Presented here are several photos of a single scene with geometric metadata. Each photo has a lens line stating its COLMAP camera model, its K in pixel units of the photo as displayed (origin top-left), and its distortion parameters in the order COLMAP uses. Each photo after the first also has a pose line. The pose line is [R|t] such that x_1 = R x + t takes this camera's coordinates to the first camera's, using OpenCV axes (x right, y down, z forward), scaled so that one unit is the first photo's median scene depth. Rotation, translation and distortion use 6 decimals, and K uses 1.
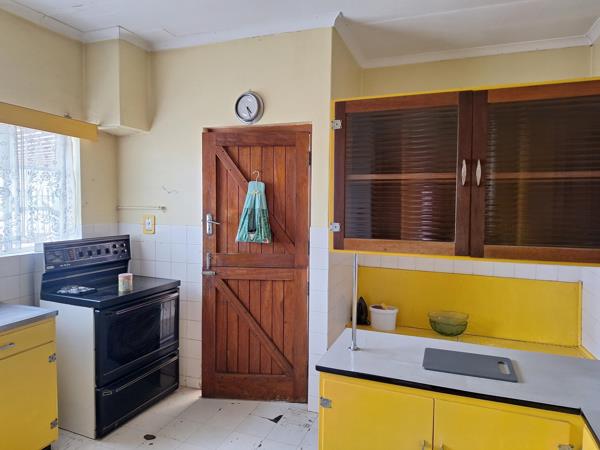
lens RADIAL K [[417.4, 0, 300.0], [0, 417.4, 225.0], [0, 0, 1]] dist [0.002516, 0.000043]
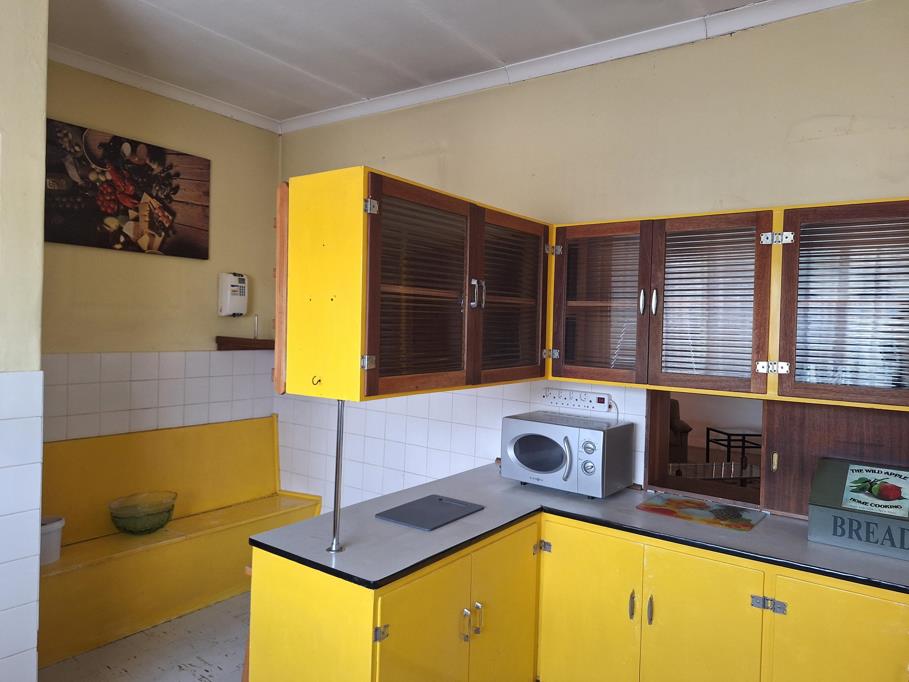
lens RADIAL K [[632.3, 0, 454.5], [0, 632.3, 341.0], [0, 0, 1]] dist [0.002516, 0.000043]
pose [[0.245579, -0.029614, 0.968924, -0.657633], [0.035966, 0.999123, 0.021421, -0.034987], [-0.968709, 0.029588, 0.246429, 0.489774]]
